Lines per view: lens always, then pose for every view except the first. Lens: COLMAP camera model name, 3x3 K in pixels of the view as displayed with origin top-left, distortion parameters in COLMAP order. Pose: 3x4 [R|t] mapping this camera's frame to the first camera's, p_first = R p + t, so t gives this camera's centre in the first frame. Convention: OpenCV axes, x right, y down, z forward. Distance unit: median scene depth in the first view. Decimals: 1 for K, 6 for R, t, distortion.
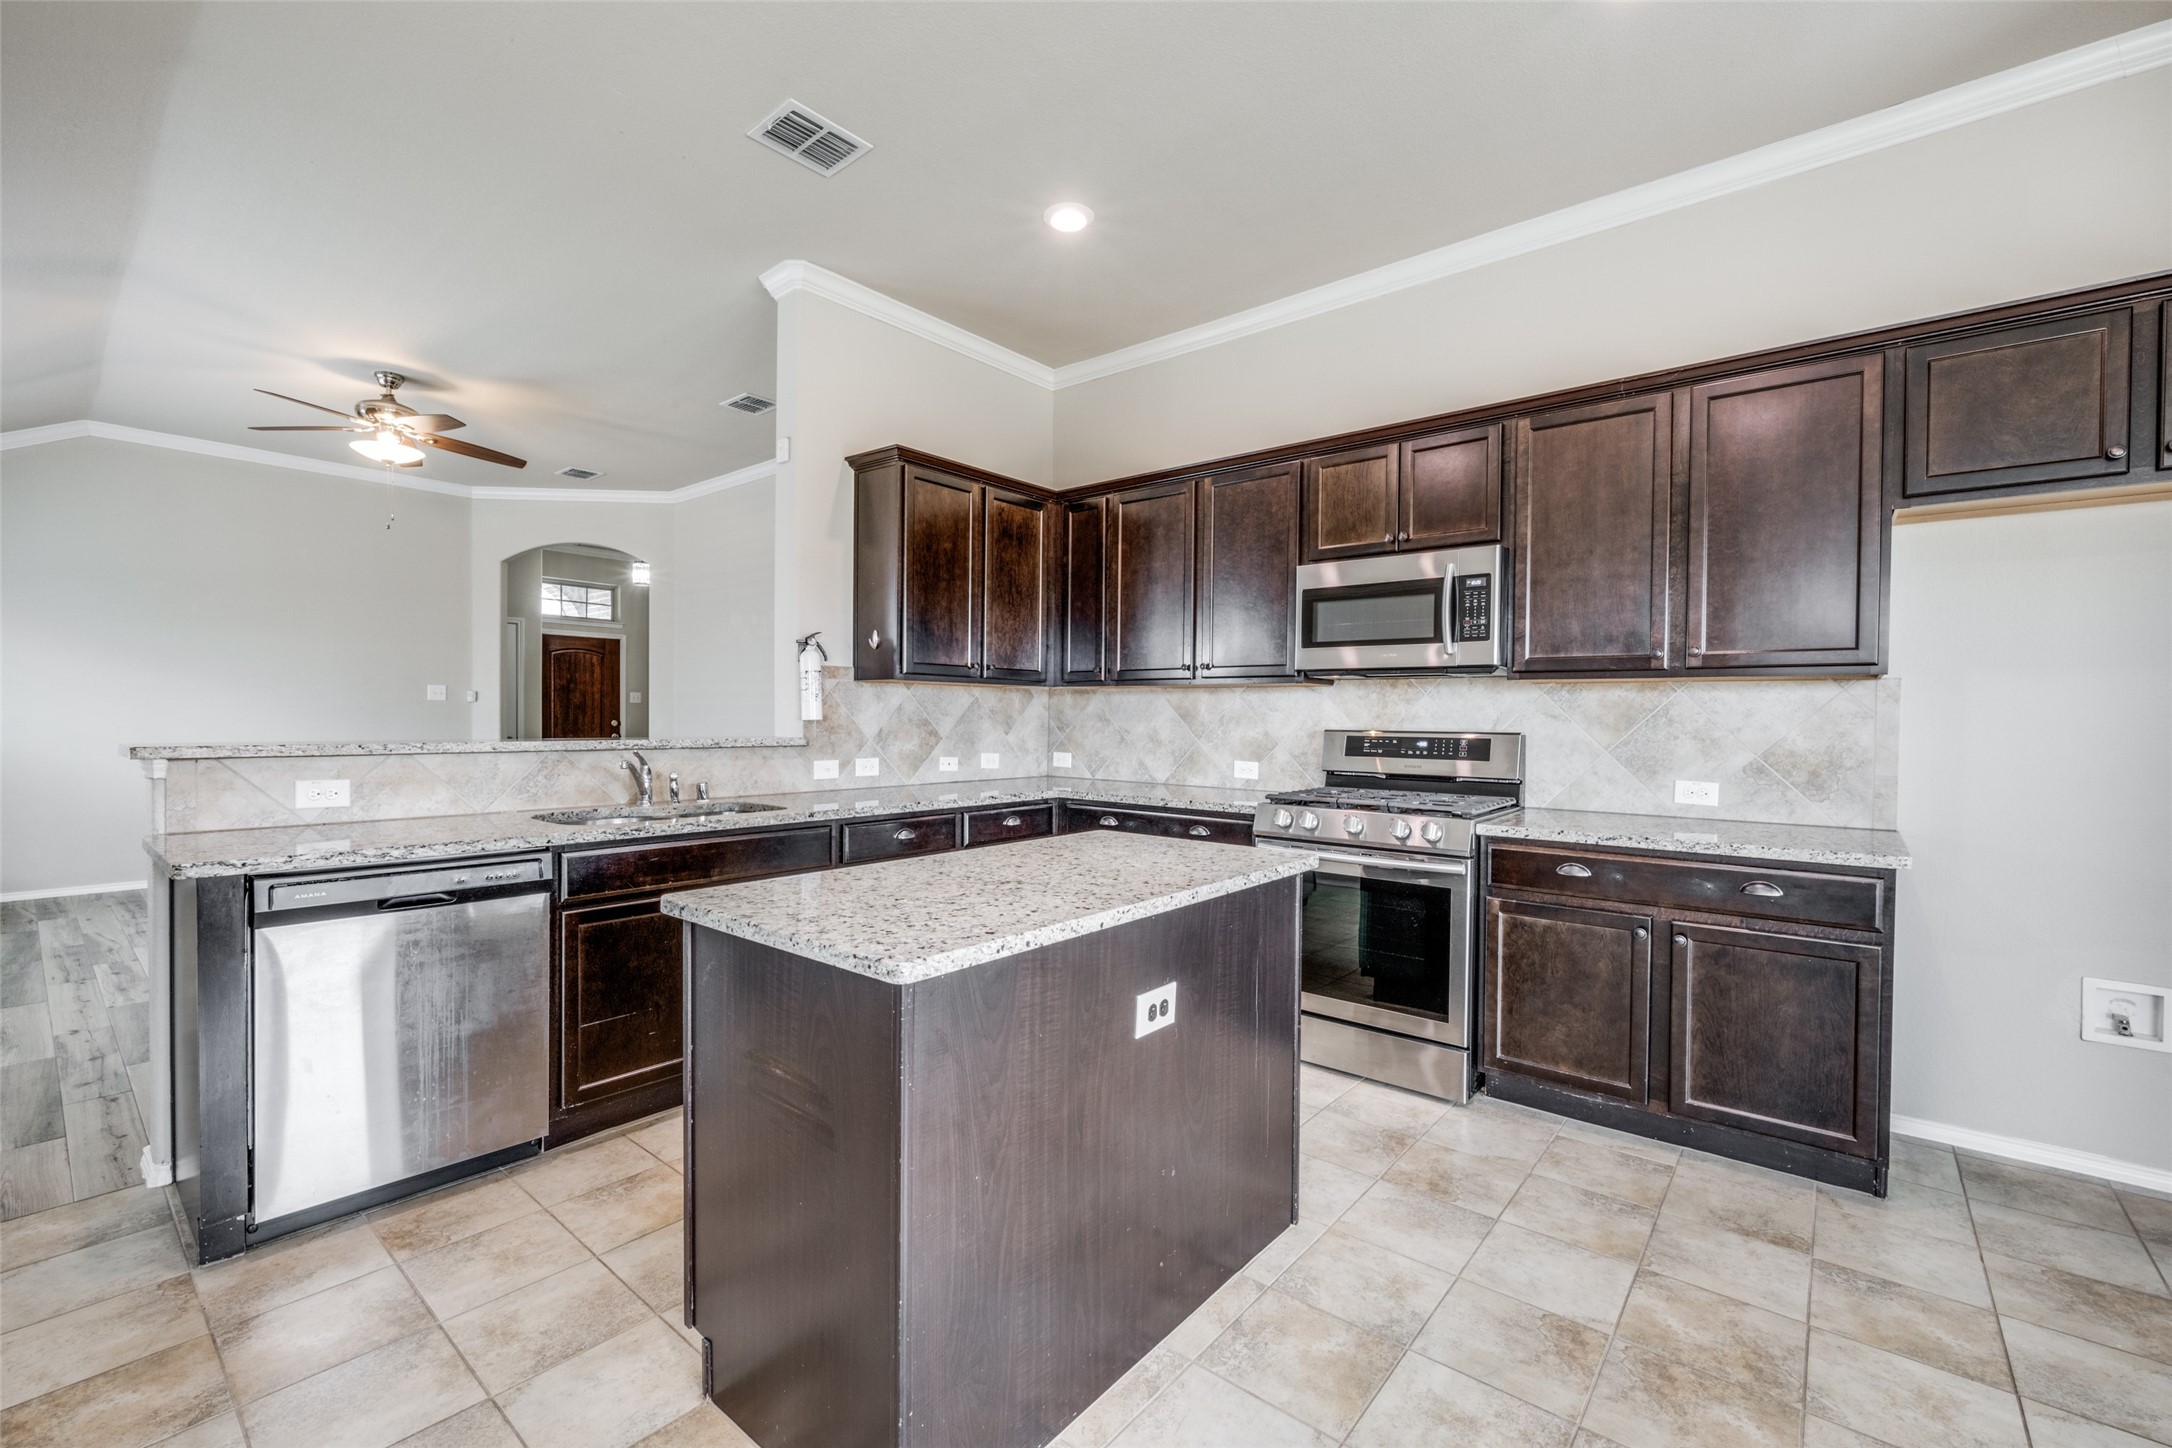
lens RADIAL K [[898.7, 0, 1078.9], [0, 898.7, 730.1], [0, 0, 1]] dist [-0.004085, -0.000280]
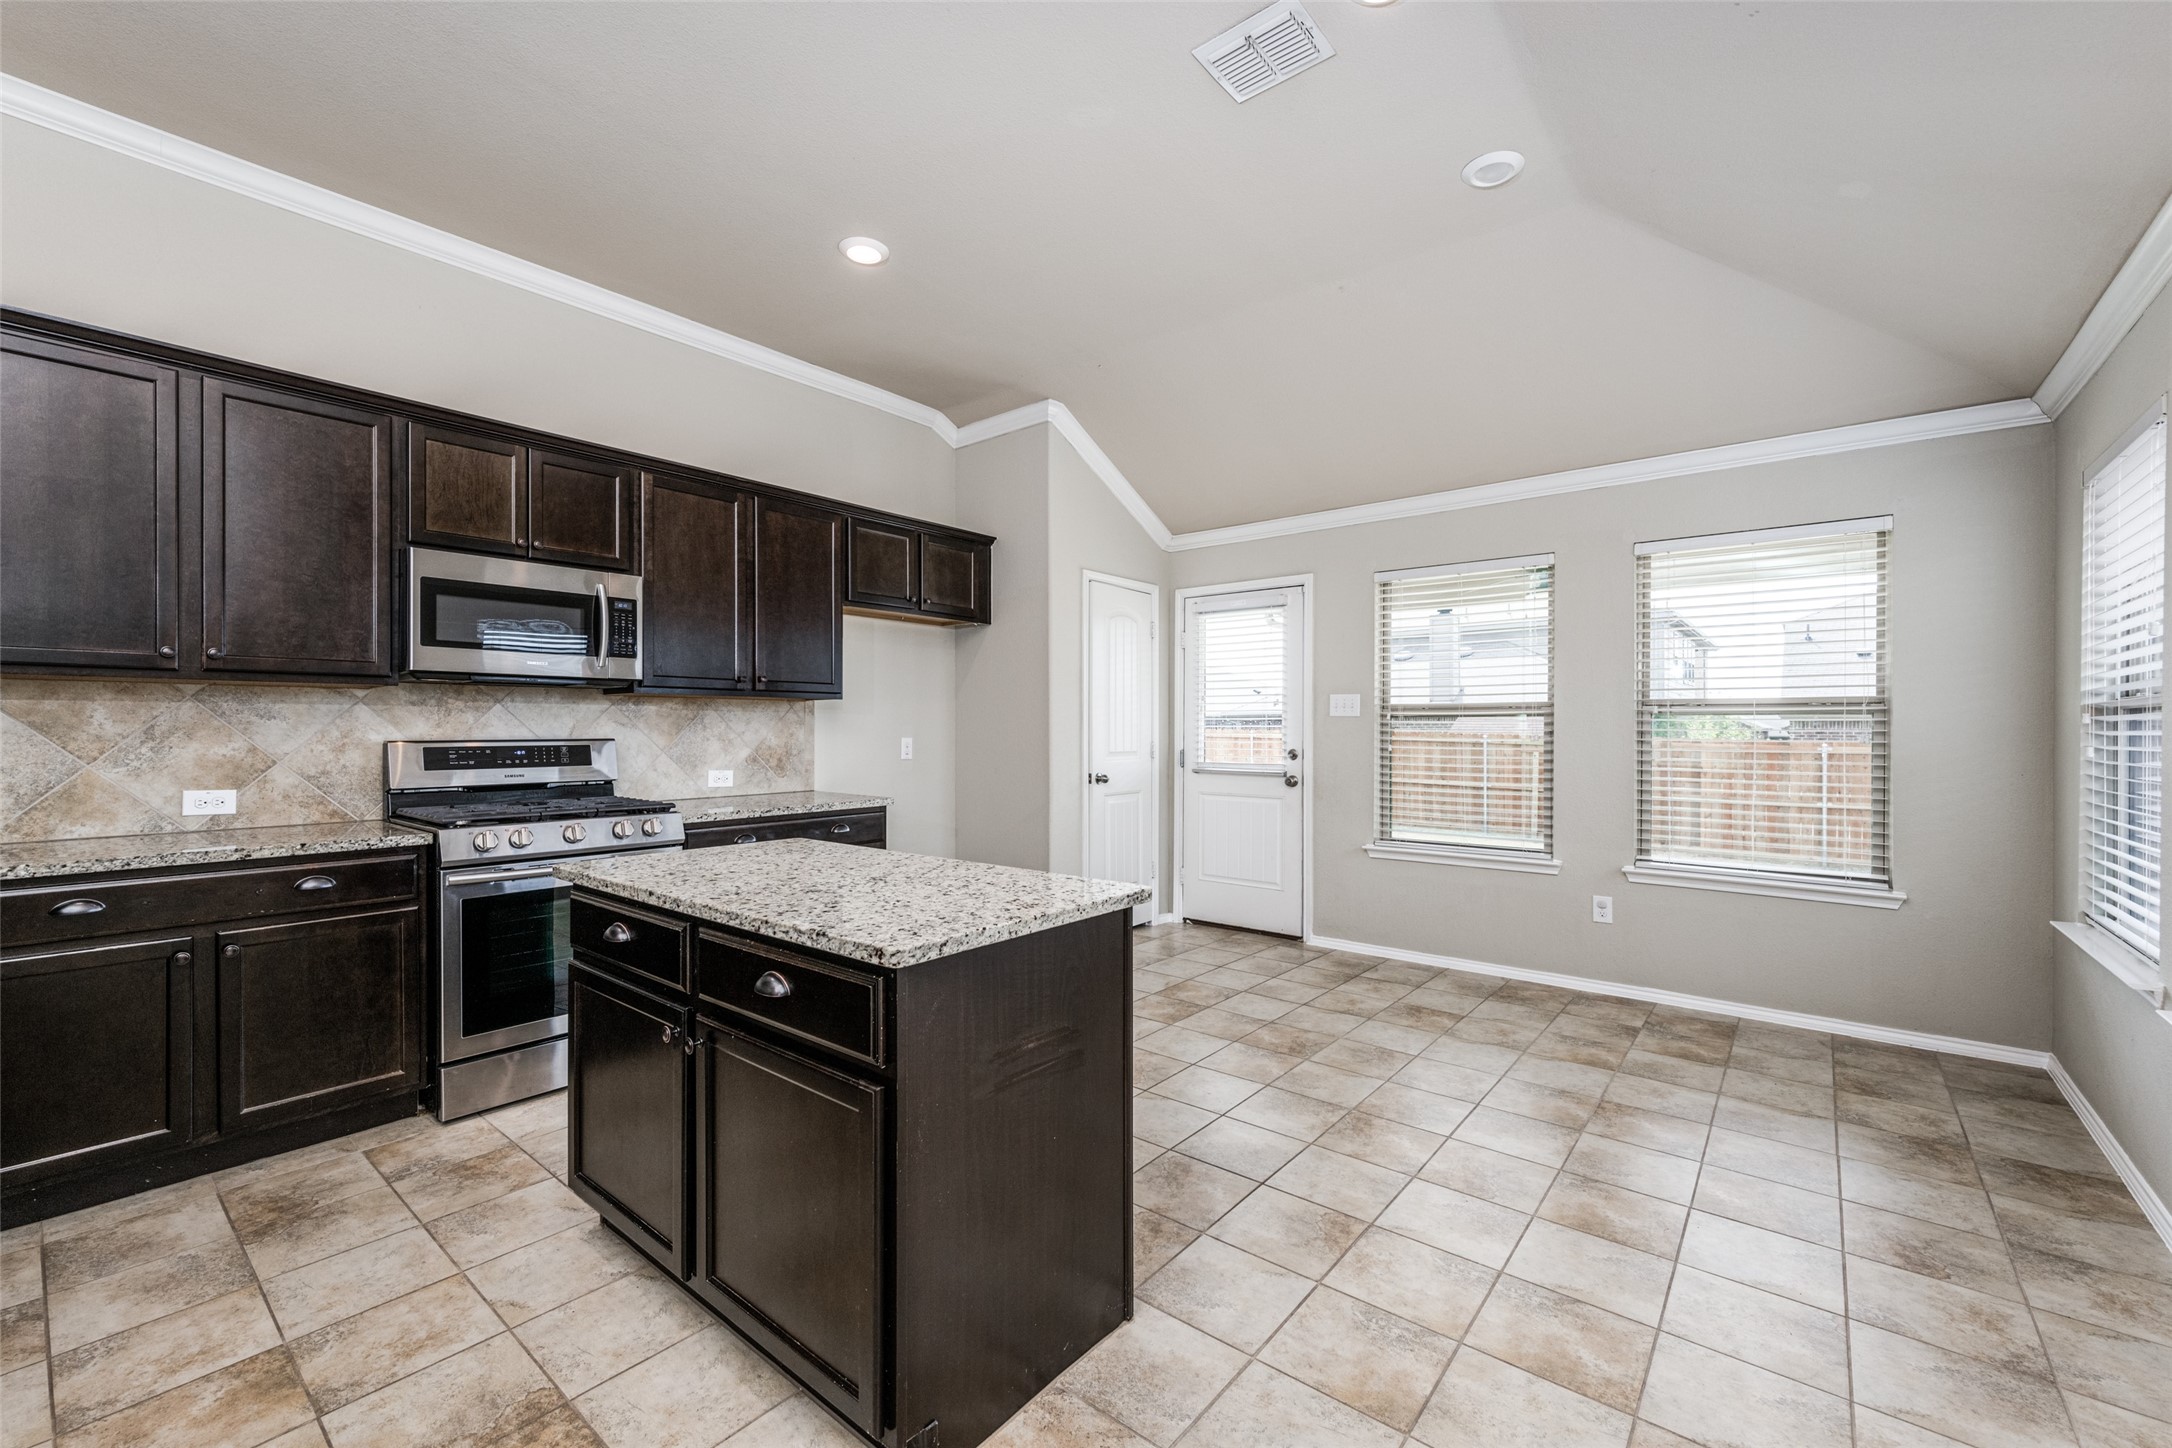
lens RADIAL K [[898.7, 0, 1067.1], [0, 898.7, 729.3], [0, 0, 1]] dist [-0.004085, -0.000280]
pose [[0.000939, -0.010492, 0.999945, -0.609030], [0.015919, 0.999818, 0.010476, -0.011093], [-0.999873, 0.015908, 0.001105, 0.395905]]
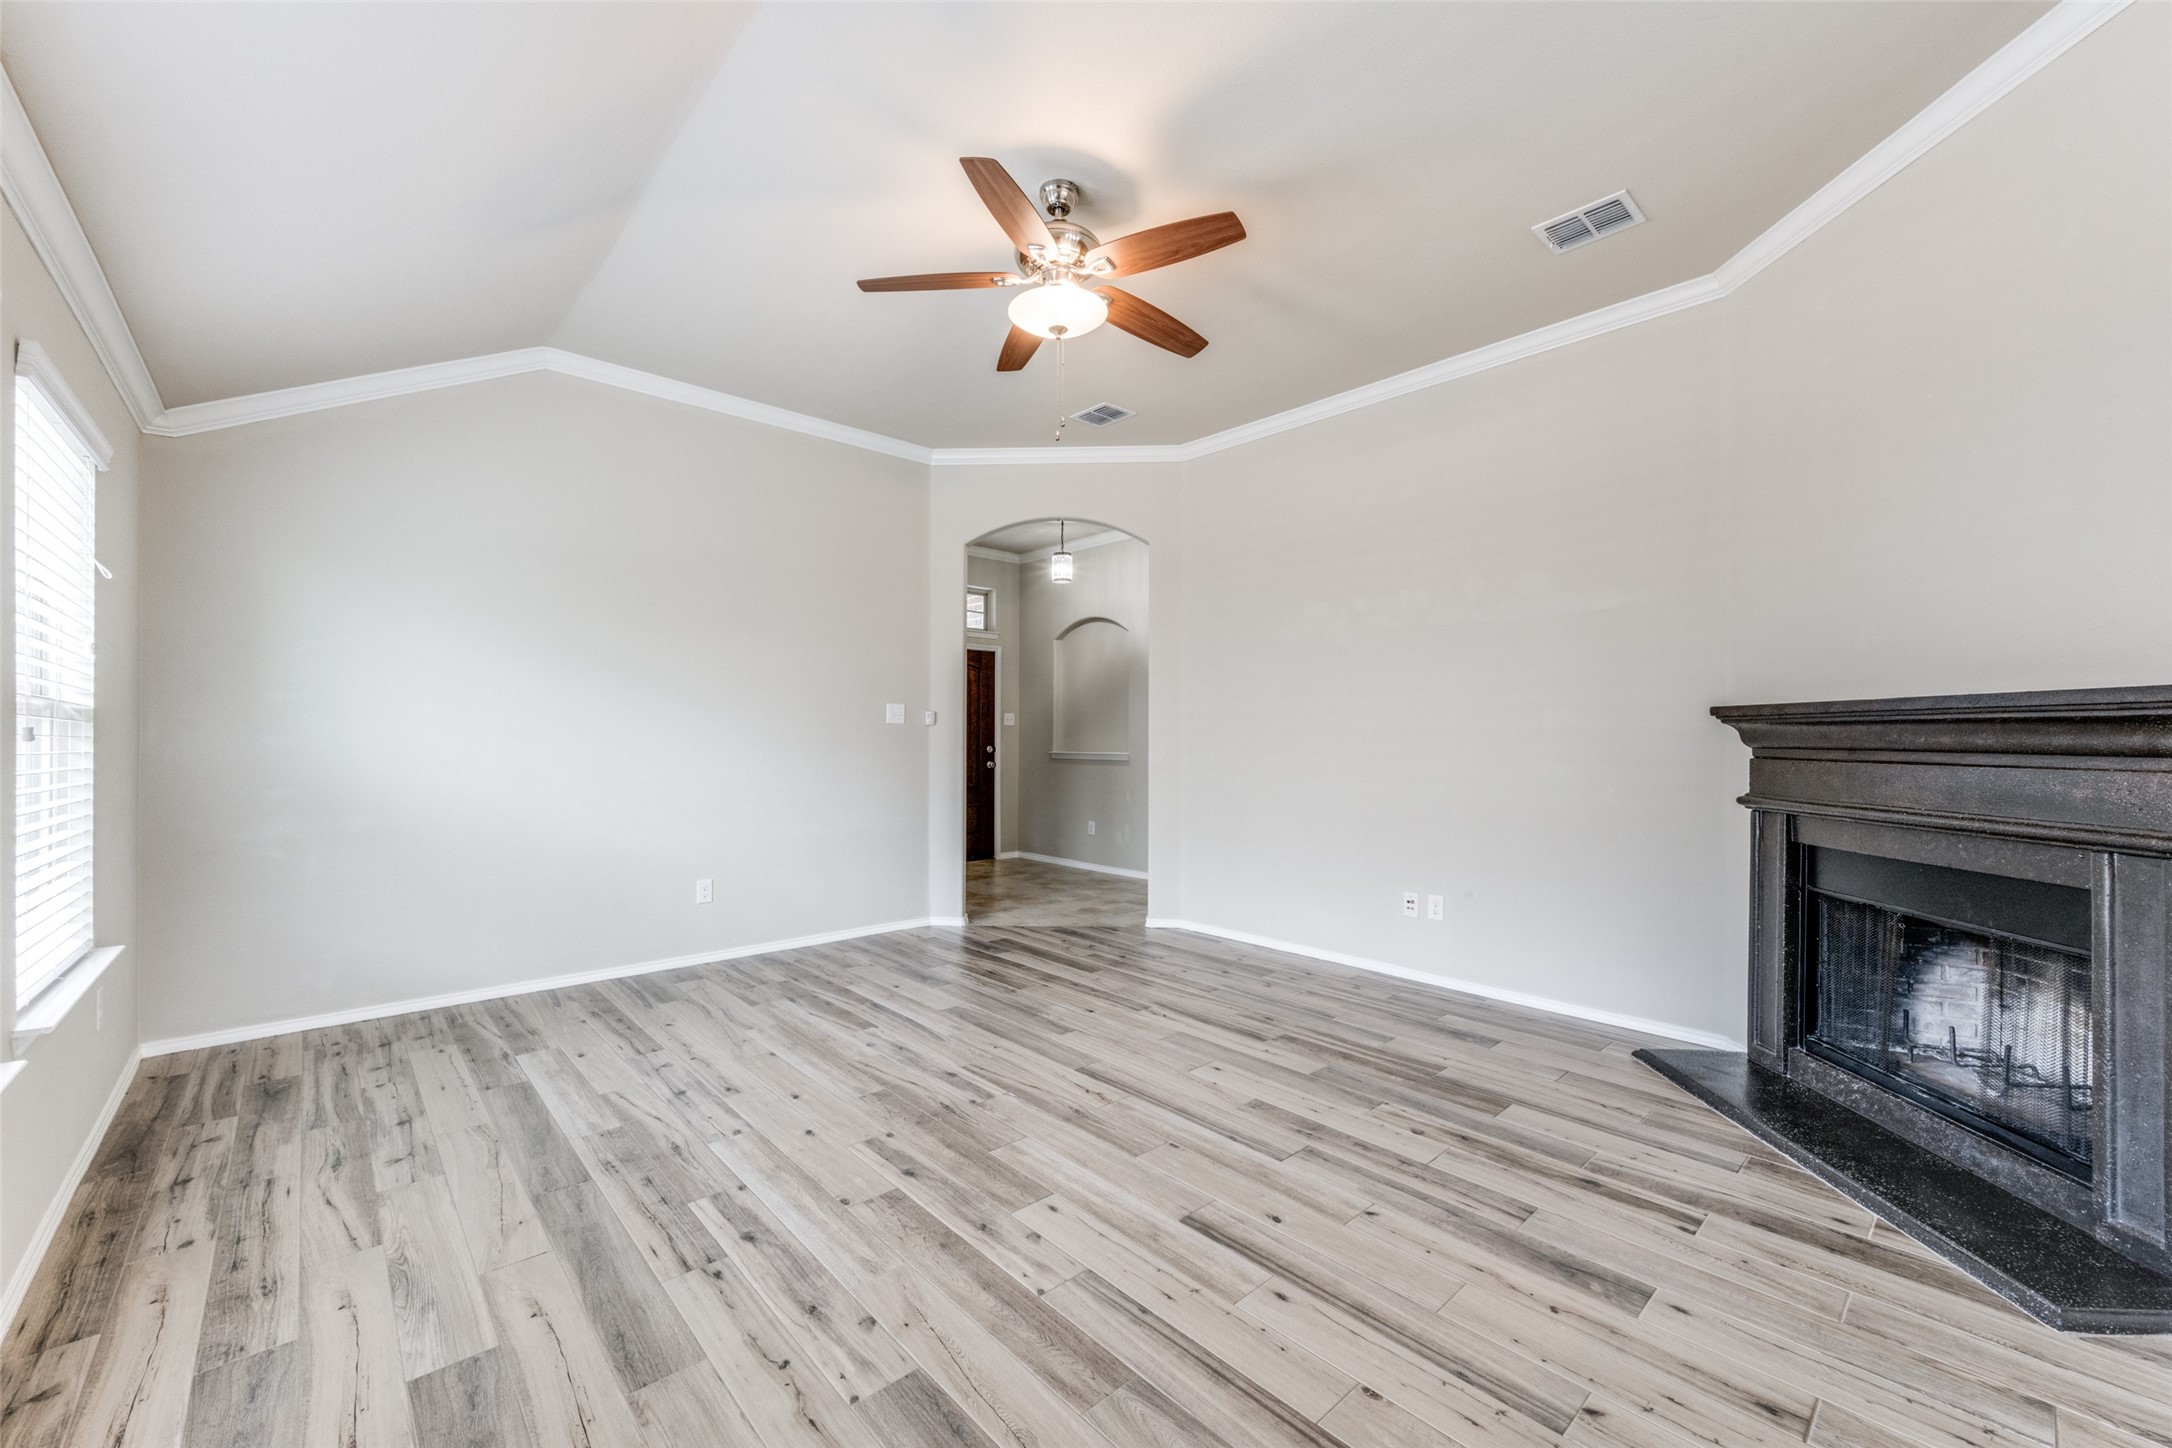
lens RADIAL K [[852.7, 0, 1078.2], [0, 852.7, 727.6], [0, 0, 1]] dist [-0.002698, 0.000138]
pose [[0.990063, -0.006018, -0.140499, -1.017654], [0.002468, 0.999674, -0.025421, -0.023243], [0.140606, 0.024822, 0.989754, 0.653145]]
